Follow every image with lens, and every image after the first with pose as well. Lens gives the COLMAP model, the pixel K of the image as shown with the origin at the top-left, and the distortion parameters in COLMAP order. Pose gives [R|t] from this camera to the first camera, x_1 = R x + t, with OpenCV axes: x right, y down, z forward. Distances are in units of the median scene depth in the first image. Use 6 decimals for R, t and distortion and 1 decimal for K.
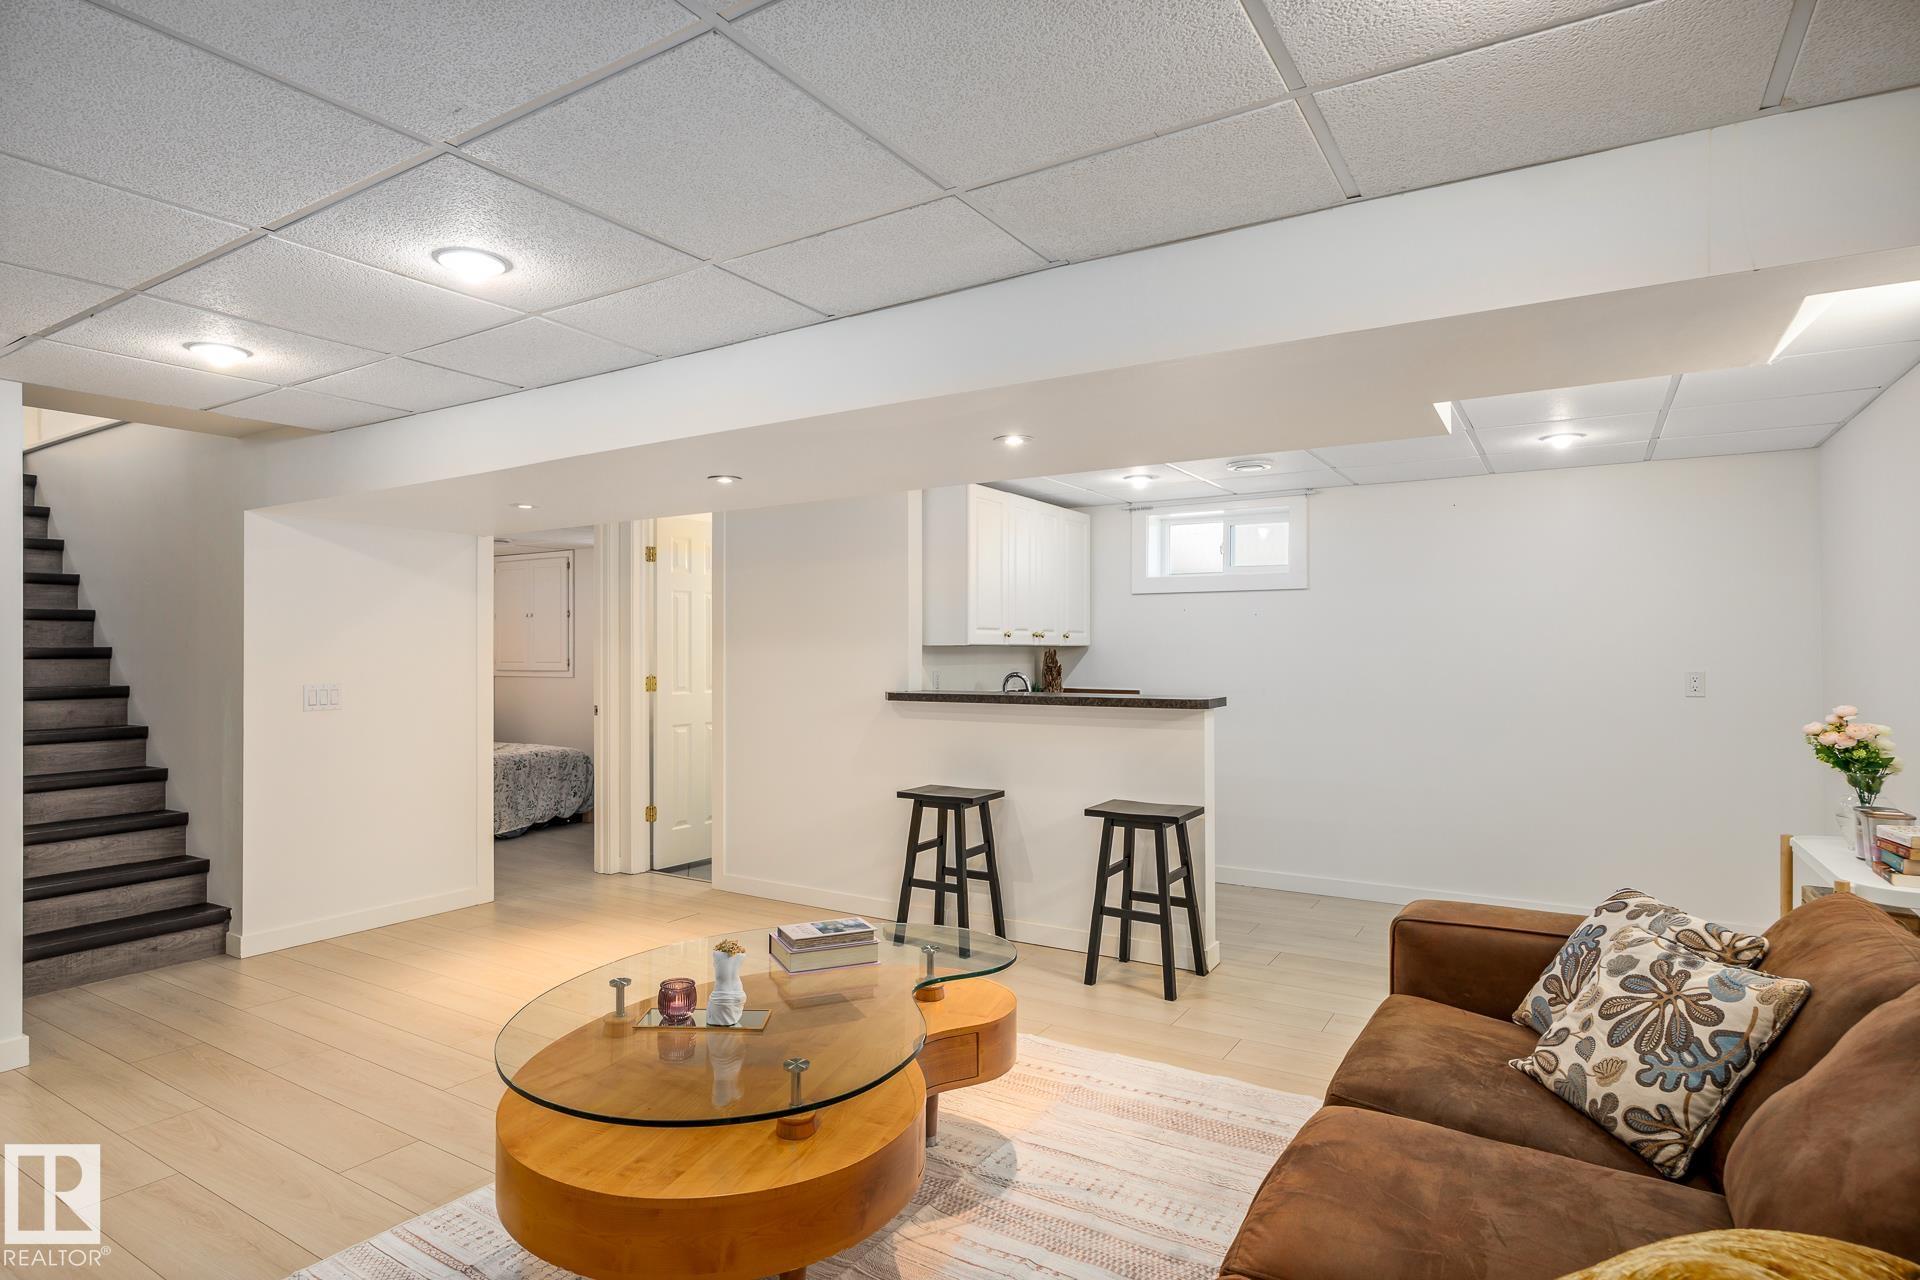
lens RADIAL K [[1040.4, 0, 948.8], [0, 1040.4, 641.4], [0, 0, 1]] dist [0.002648, 0.001067]
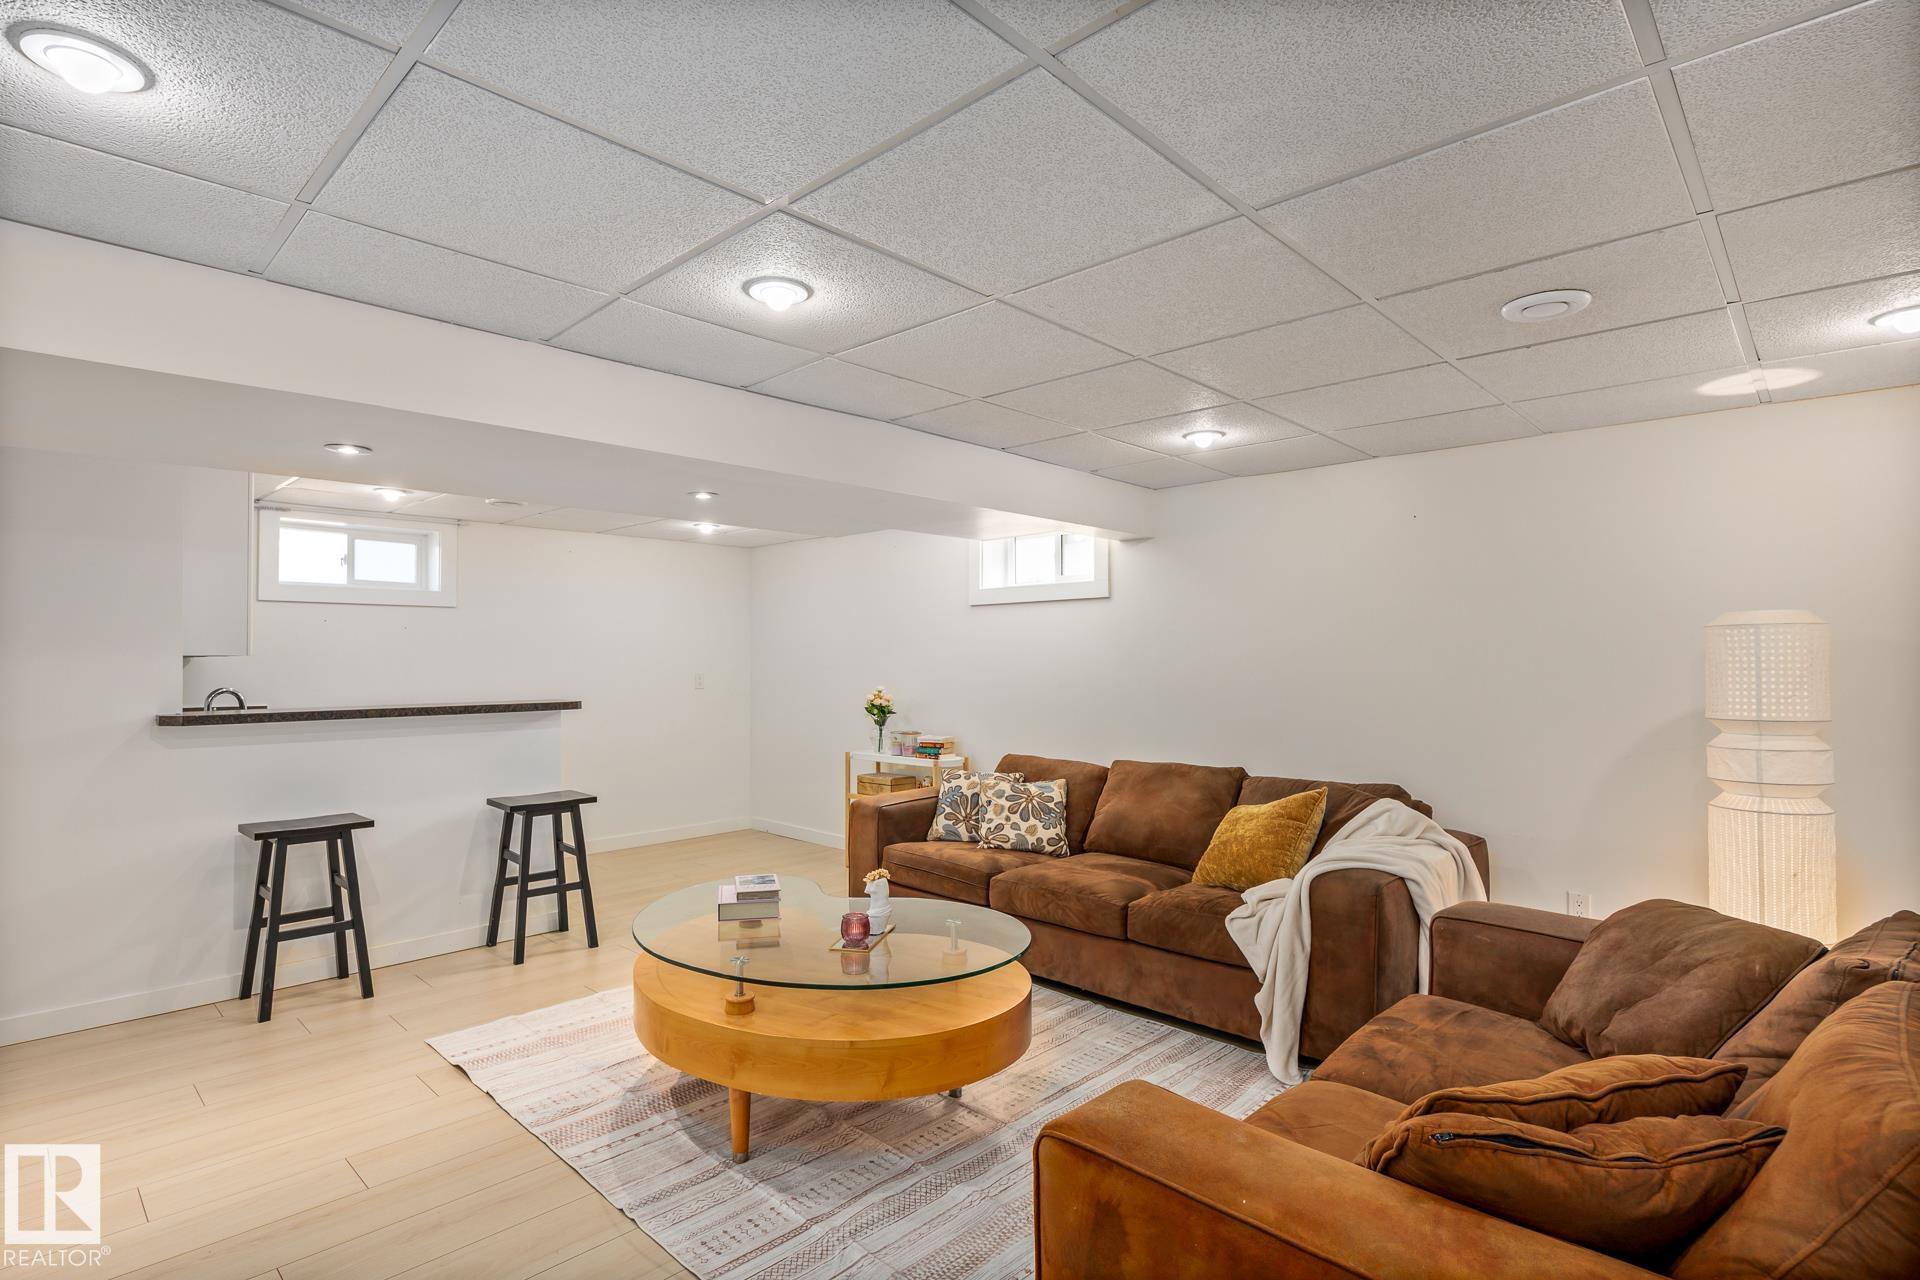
lens RADIAL K [[926.6, 0, 954.8], [0, 926.6, 646.7], [0, 0, 1]] dist [-0.010584, 0.000596]
pose [[0.191429, 0.011106, 0.981444, -0.737536], [-0.005786, 0.999931, -0.010187, 0.000082], [-0.981489, -0.003729, 0.191480, 0.359656]]
